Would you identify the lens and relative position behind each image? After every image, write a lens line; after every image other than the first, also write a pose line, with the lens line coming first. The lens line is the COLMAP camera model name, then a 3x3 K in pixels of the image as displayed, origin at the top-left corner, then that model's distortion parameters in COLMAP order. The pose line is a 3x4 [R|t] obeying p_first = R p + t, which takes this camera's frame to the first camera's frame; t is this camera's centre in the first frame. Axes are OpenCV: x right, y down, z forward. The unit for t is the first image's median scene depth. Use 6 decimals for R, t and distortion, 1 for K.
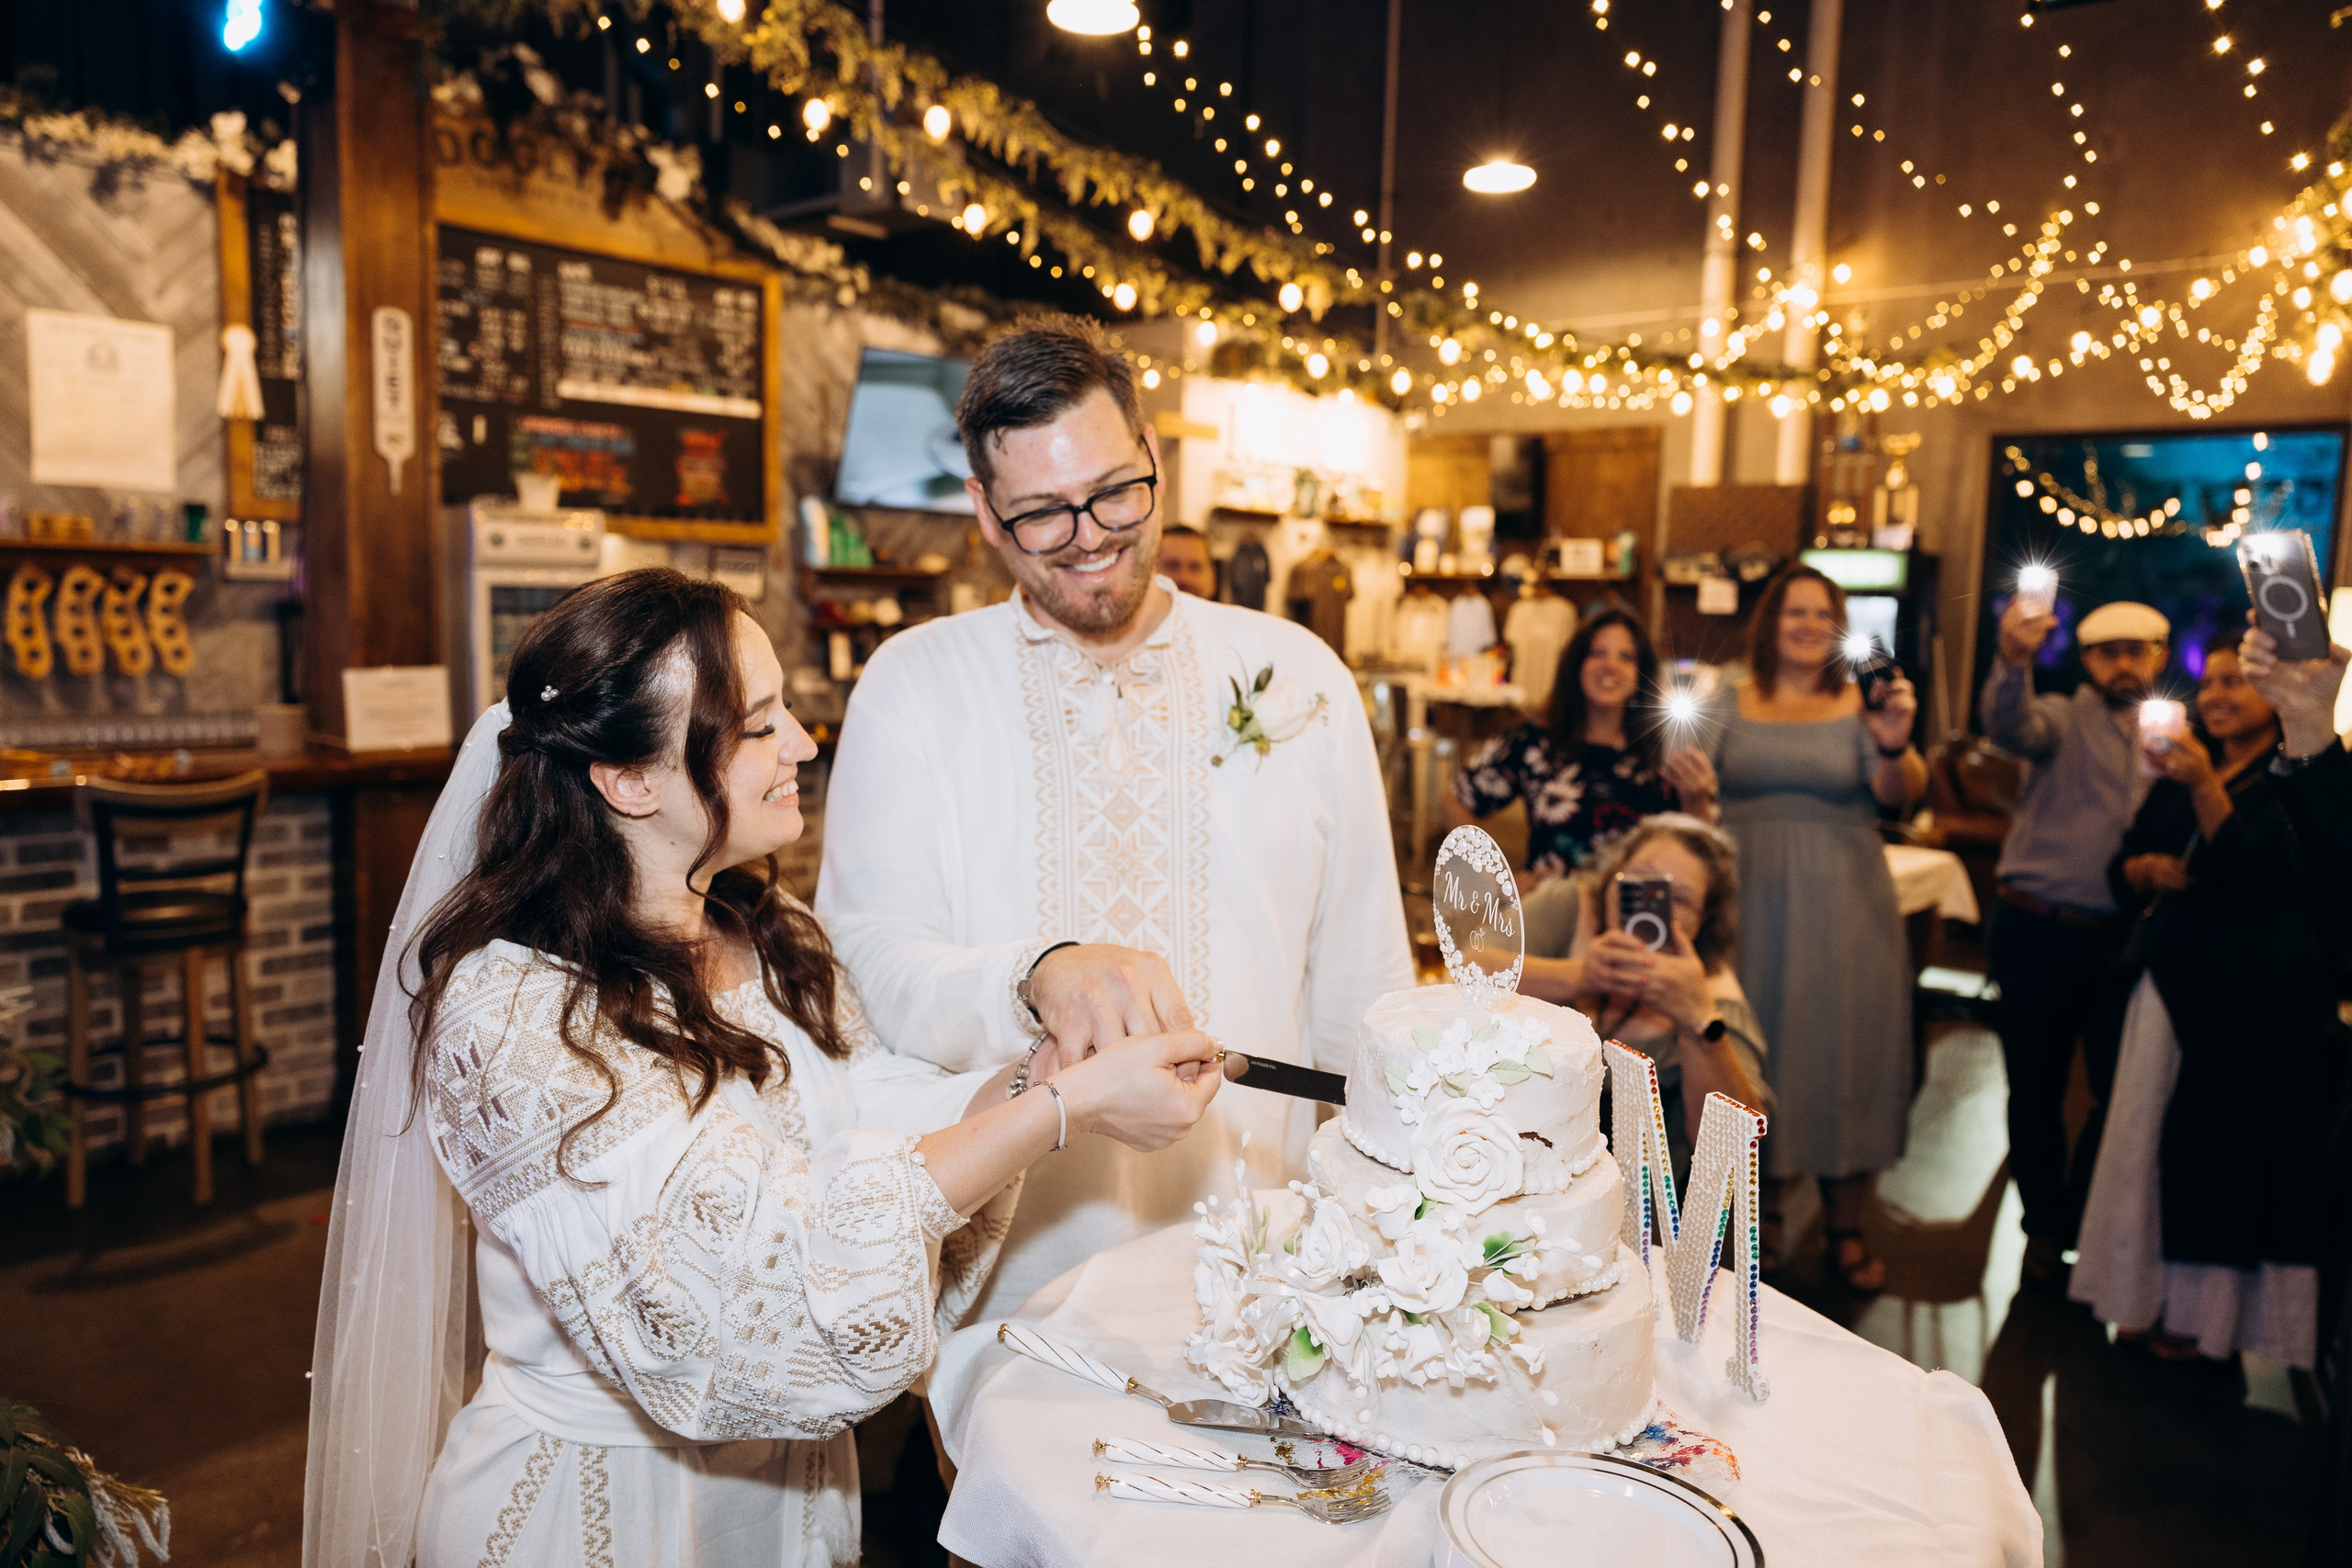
lens RADIAL K [[1632.4, 0, 1179.4], [0, 1632.4, 779.3], [0, 0, 1]] dist [0.001409, 0.004411]
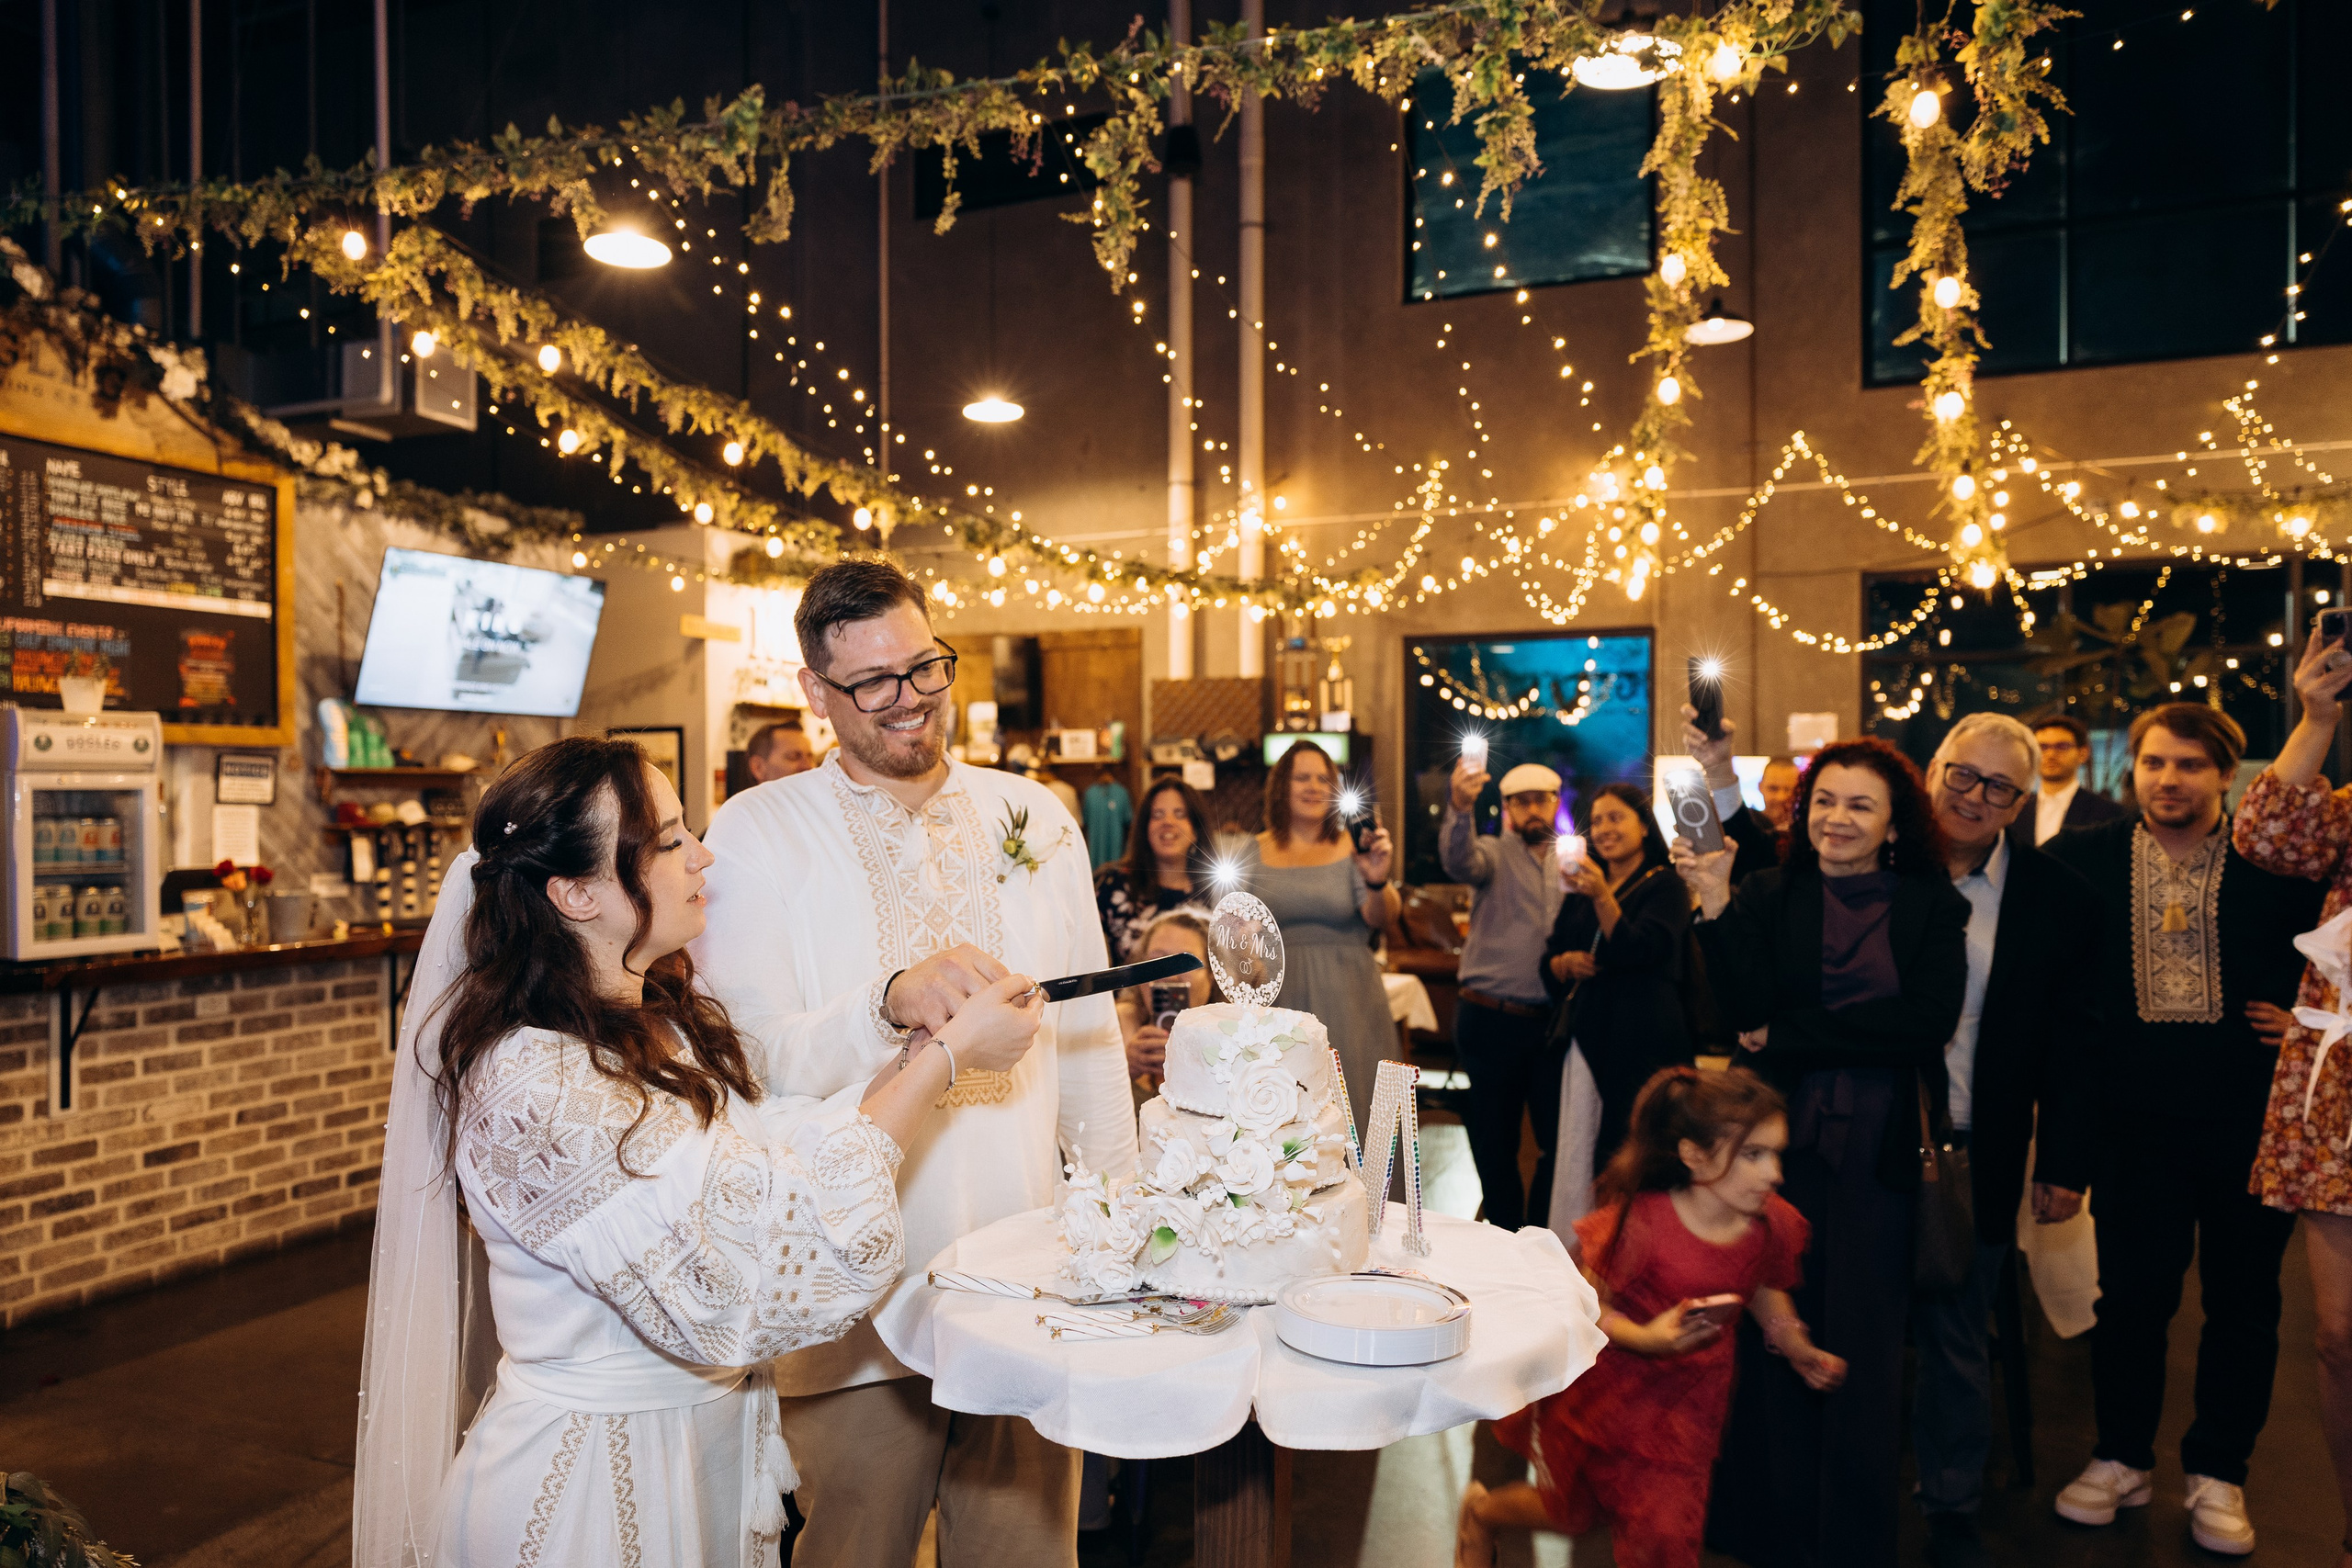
lens RADIAL K [[1620.8, 0, 1179.3], [0, 1620.8, 805.1], [0, 0, 1]] dist [-0.001353, 0.000538]
pose [[0.945133, -0.032840, 0.325030, -0.065983], [0.066153, 0.993561, -0.091978, 0.015450], [-0.319916, 0.108433, 0.941220, -0.078169]]
